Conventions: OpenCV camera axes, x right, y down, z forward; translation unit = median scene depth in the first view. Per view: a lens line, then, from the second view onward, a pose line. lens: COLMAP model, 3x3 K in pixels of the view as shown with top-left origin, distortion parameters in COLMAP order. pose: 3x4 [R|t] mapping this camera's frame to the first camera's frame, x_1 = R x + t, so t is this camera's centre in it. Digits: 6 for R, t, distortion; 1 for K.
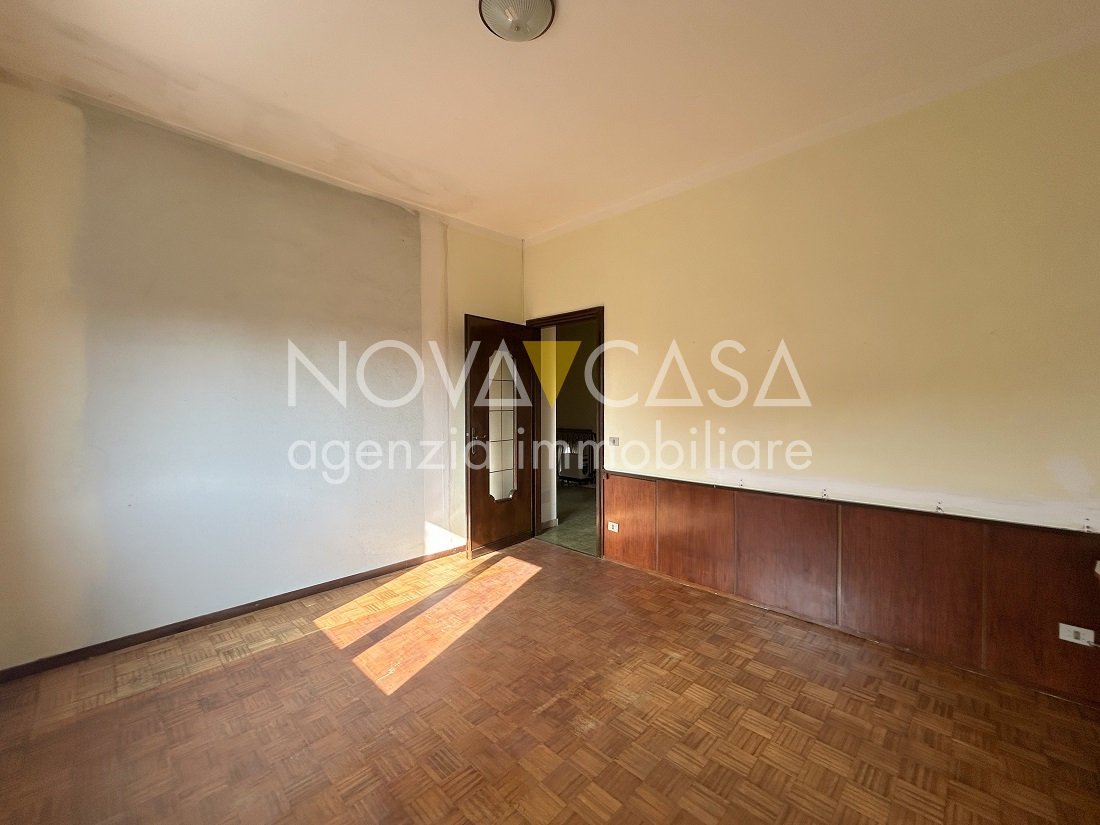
lens RADIAL K [[443.9, 0, 547.9], [0, 443.9, 410.1], [0, 0, 1]] dist [-0.003024, 0.000516]
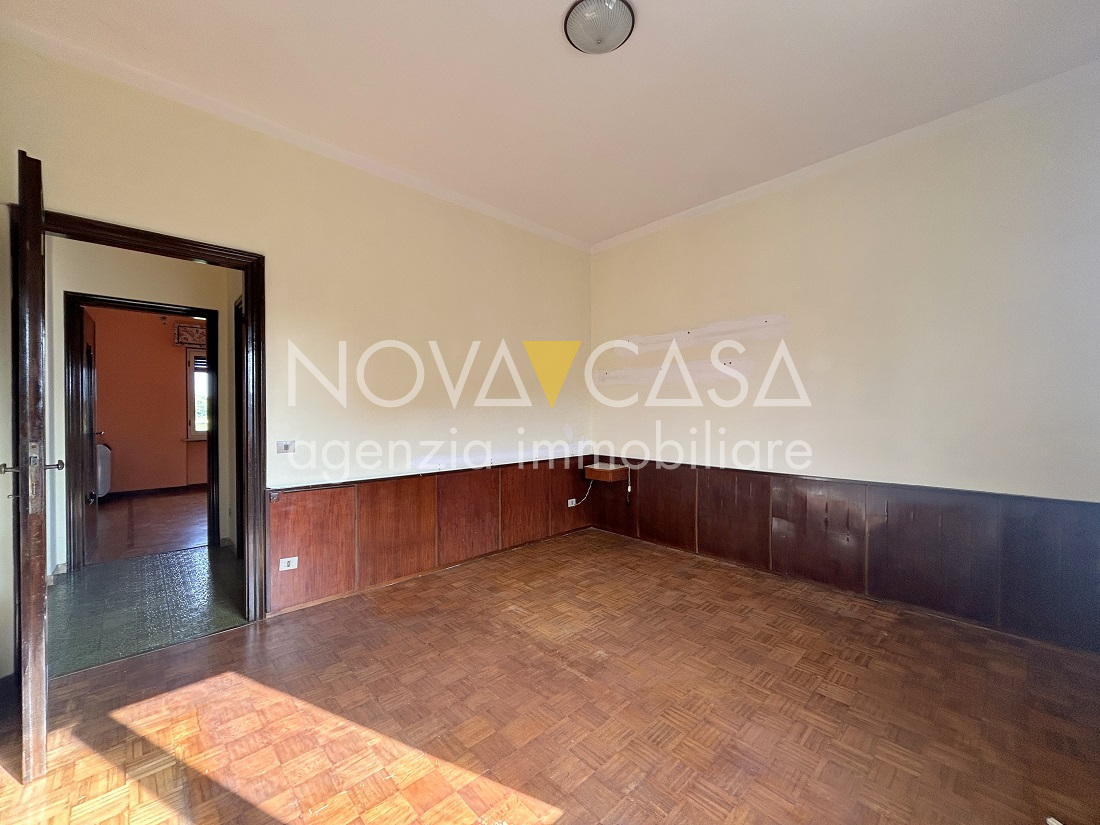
lens RADIAL K [[443.9, 0, 544.6], [0, 443.9, 411.1], [0, 0, 1]] dist [-0.003024, 0.000516]
pose [[0.039087, -0.000567, 0.999236, -0.746349], [0.015626, 0.999878, -0.000044, 0.022672], [-0.999114, 0.015616, 0.039091, 0.714177]]
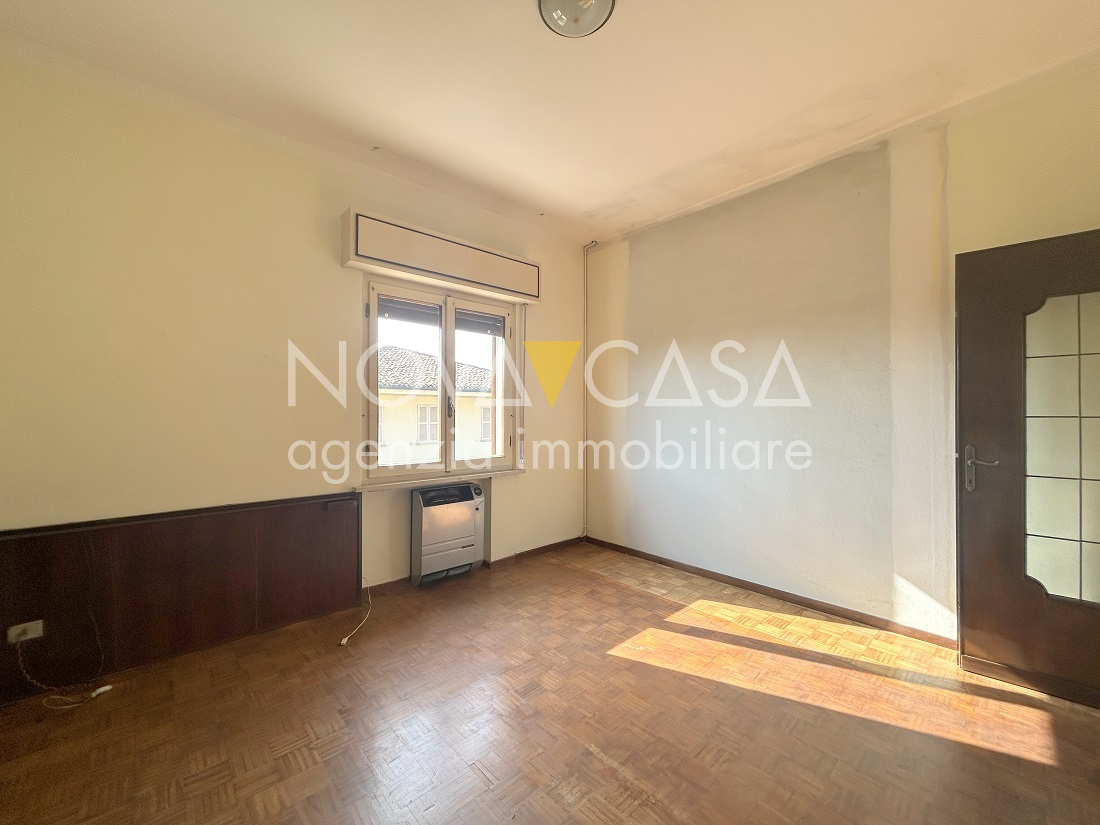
lens RADIAL K [[443.9, 0, 553.4], [0, 443.9, 411.5], [0, 0, 1]] dist [-0.003024, 0.000516]
pose [[-0.048374, 0.002774, -0.998825, 0.592996], [-0.012062, 0.999922, 0.003362, -0.001293], [0.998756, 0.012210, -0.048336, 0.651389]]
